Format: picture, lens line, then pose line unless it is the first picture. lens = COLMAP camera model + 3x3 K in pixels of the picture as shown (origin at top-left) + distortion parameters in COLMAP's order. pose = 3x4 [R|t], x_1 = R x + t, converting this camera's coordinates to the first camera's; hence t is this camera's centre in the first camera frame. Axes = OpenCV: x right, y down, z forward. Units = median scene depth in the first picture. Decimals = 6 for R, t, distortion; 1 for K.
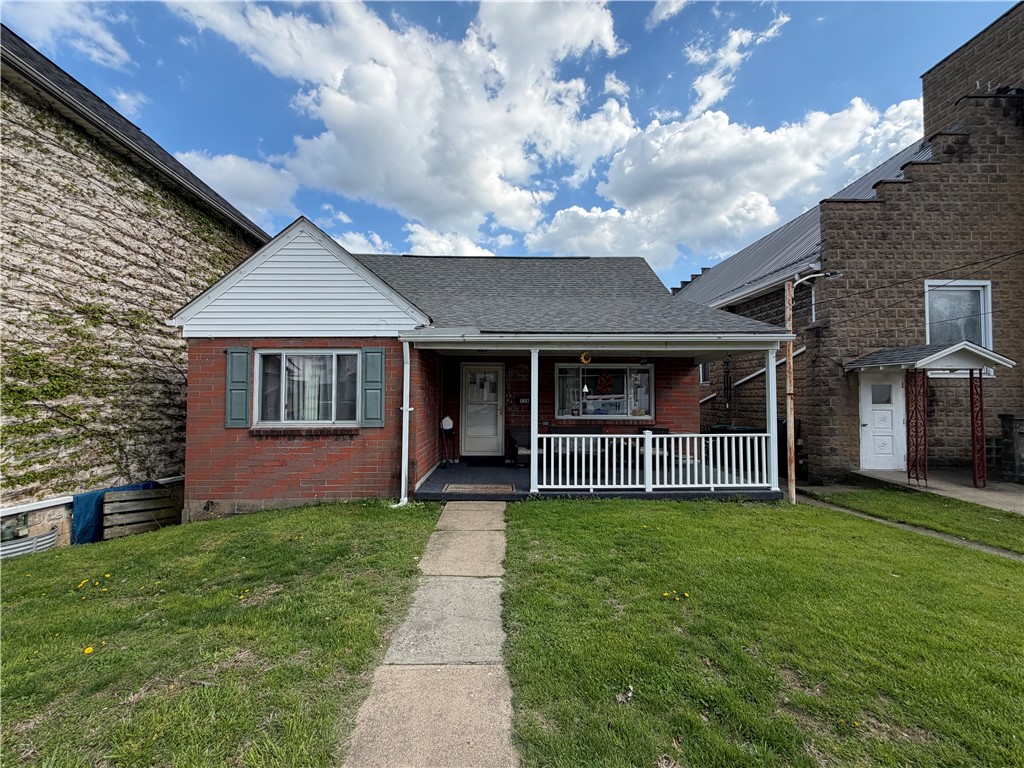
lens RADIAL K [[408.0, 0, 509.3], [0, 408.0, 385.8], [0, 0, 1]] dist [0.000800, 0.000271]
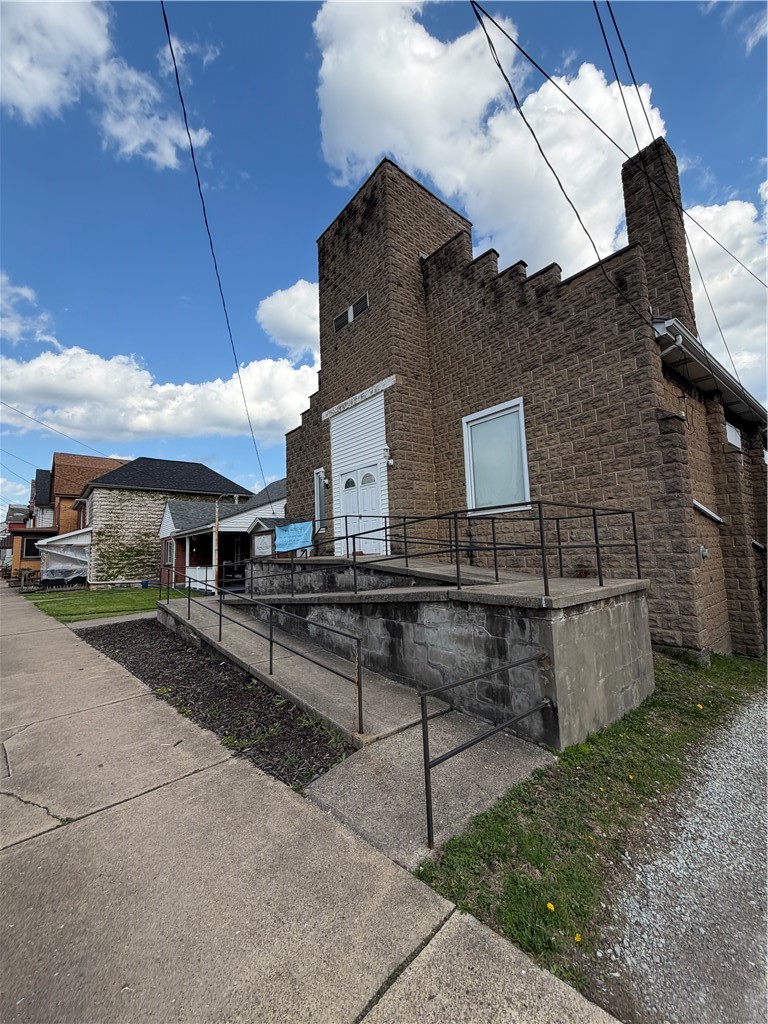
lens RADIAL K [[407.9, 0, 379.0], [0, 407.9, 513.5], [0, 0, 1]] dist [-0.000317, -0.000883]
pose [[0.608546, -0.096810, -0.787591, 2.382226], [0.060119, 0.995302, -0.075890, 0.034958], [0.791238, -0.001167, 0.611507, 0.252636]]
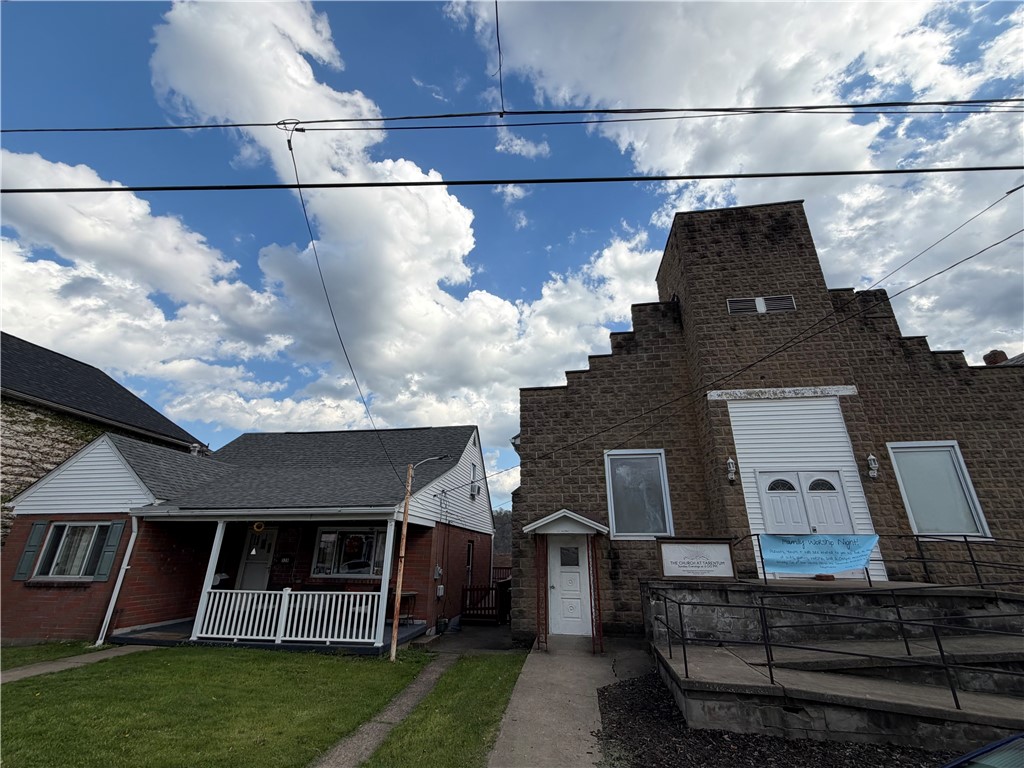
lens RADIAL K [[435.4, 0, 510.6], [0, 435.4, 385.5], [0, 0, 1]] dist [0.001839, -0.000375]
pose [[0.985200, -0.057220, -0.161574, 0.973444], [0.000791, 0.944142, -0.329537, -0.026630], [0.171405, 0.324532, 0.930215, -0.251404]]
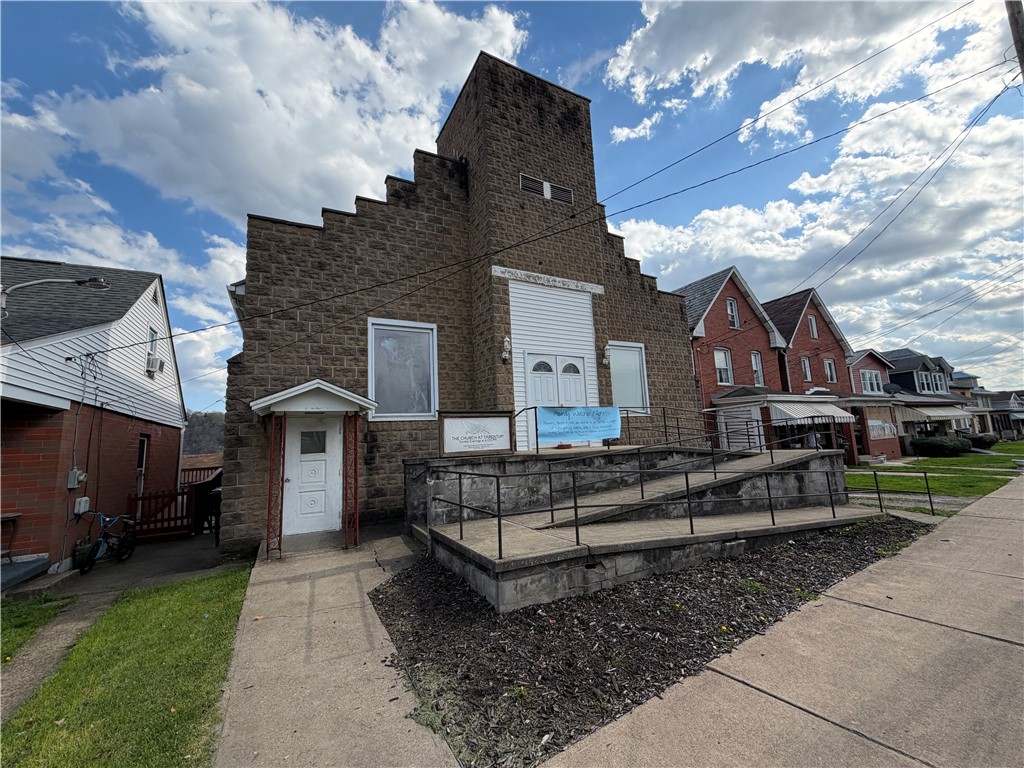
lens RADIAL K [[407.9, 0, 512.0], [0, 407.9, 385.1], [0, 0, 1]] dist [-0.000317, -0.000883]
pose [[0.888140, 0.017885, 0.459224, 0.889253], [0.035921, 0.993484, -0.108164, 0.009593], [-0.458167, 0.112561, 0.881710, 0.037498]]
